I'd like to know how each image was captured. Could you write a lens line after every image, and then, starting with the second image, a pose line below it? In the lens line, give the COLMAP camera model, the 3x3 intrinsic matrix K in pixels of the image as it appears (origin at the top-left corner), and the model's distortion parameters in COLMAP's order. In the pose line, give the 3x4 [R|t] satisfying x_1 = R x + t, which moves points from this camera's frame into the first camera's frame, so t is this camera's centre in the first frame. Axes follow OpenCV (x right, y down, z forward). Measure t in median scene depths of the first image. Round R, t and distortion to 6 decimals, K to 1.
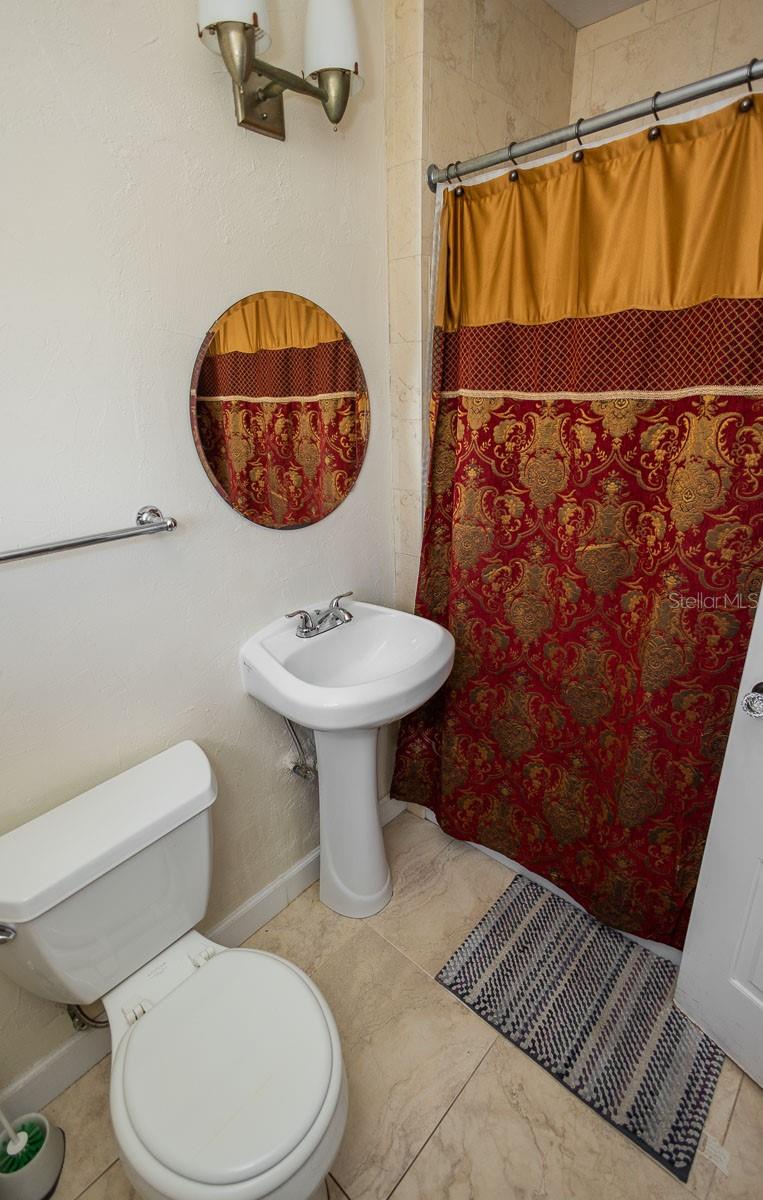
lens RADIAL K [[555.0, 0, 381.5], [0, 555.0, 600.0], [0, 0, 1]] dist [-0.000617, -0.000499]
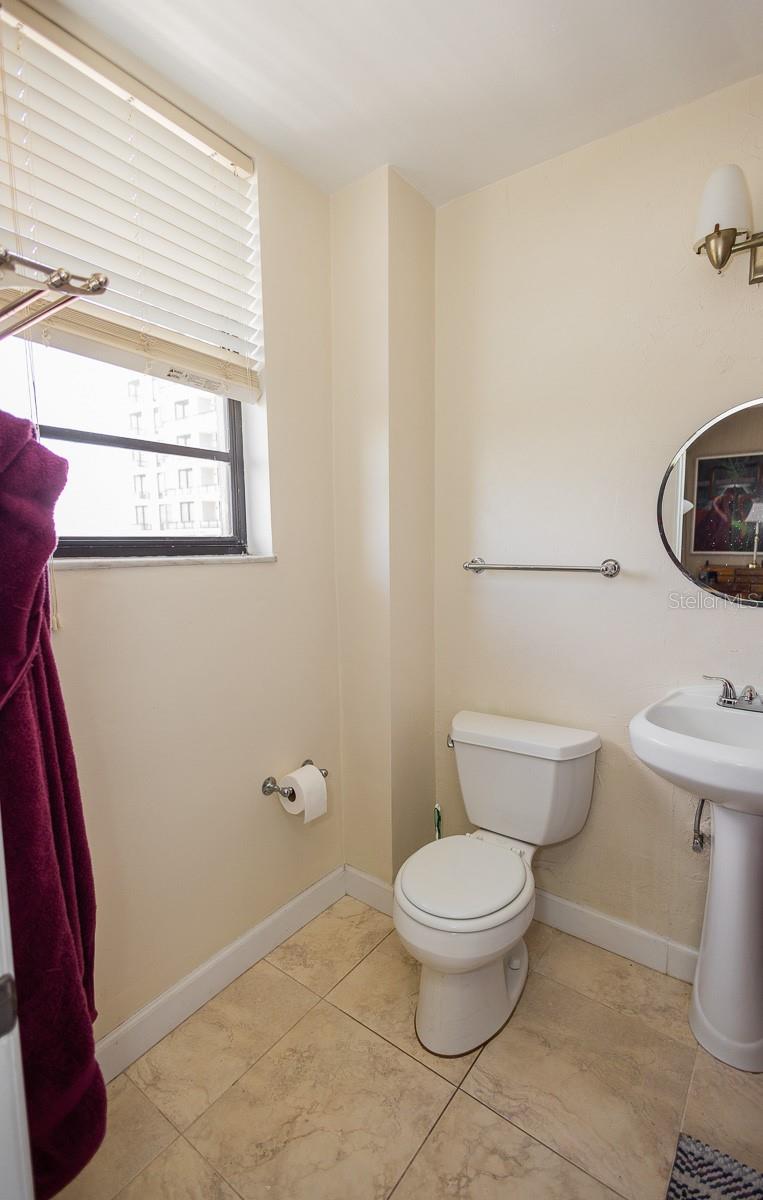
lens RADIAL K [[555.0, 0, 381.5], [0, 555.0, 600.0], [0, 0, 1]] dist [-0.000617, -0.000499]
pose [[0.085186, 0.123365, -0.988698, 0.807395], [-0.328343, 0.940352, 0.089042, 0.004370], [0.940709, 0.317047, 0.120610, 0.232300]]
